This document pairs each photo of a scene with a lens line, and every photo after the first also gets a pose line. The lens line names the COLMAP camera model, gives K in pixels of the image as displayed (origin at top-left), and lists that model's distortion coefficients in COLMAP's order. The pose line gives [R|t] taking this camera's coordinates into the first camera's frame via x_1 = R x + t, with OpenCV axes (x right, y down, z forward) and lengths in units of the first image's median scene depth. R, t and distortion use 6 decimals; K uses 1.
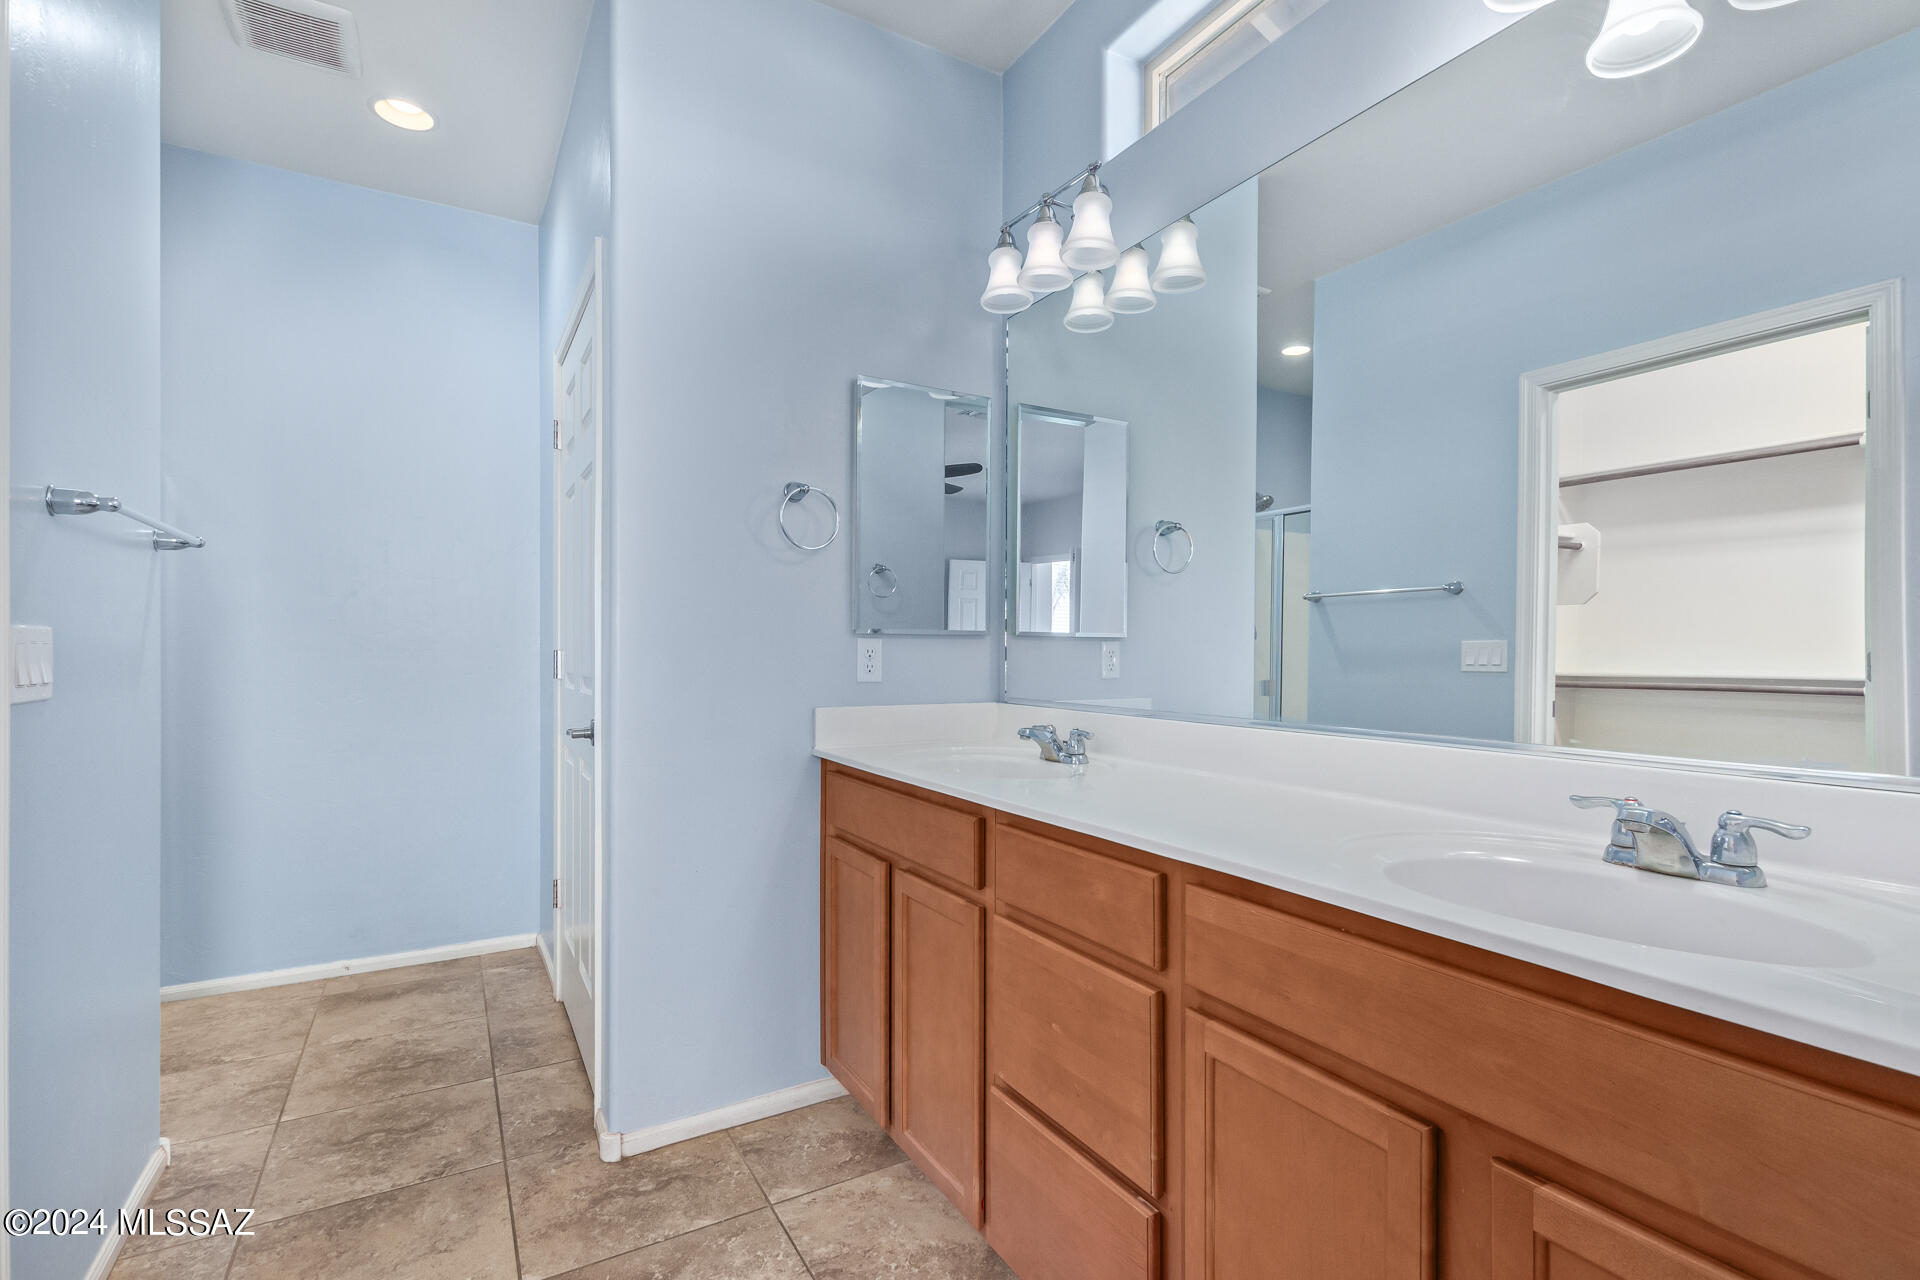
lens RADIAL K [[907.3, 0, 958.9], [0, 907.3, 650.7], [0, 0, 1]] dist [0.026354, -0.000246]
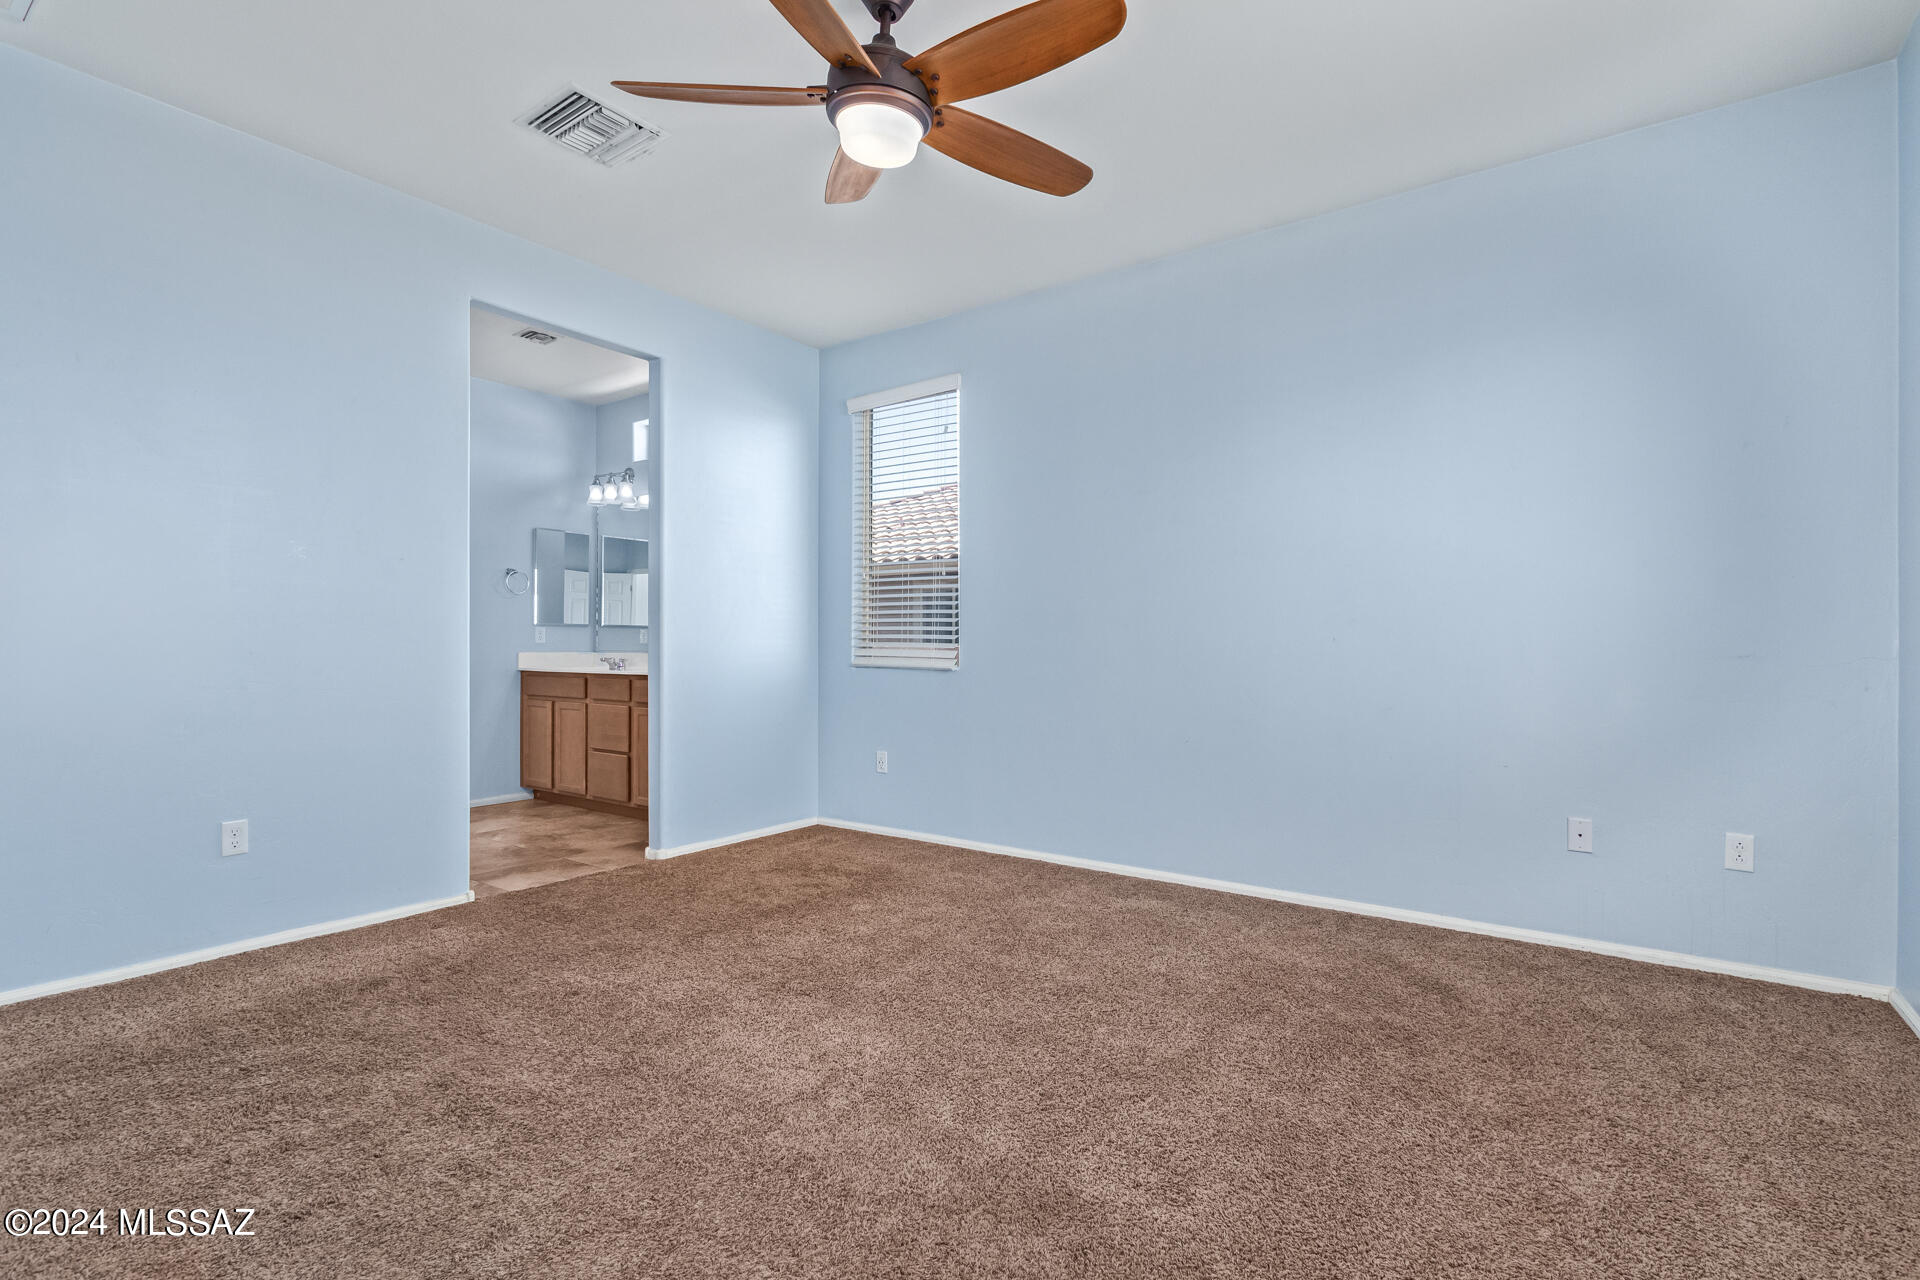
lens RADIAL K [[907.3, 0, 969.4], [0, 907.3, 635.9], [0, 0, 1]] dist [0.026354, -0.000246]
pose [[0.910930, 0.003820, 0.412544, -0.058192], [-0.004300, 0.999991, 0.000235, 0.008237], [-0.412539, -0.001988, 0.910938, -2.048556]]
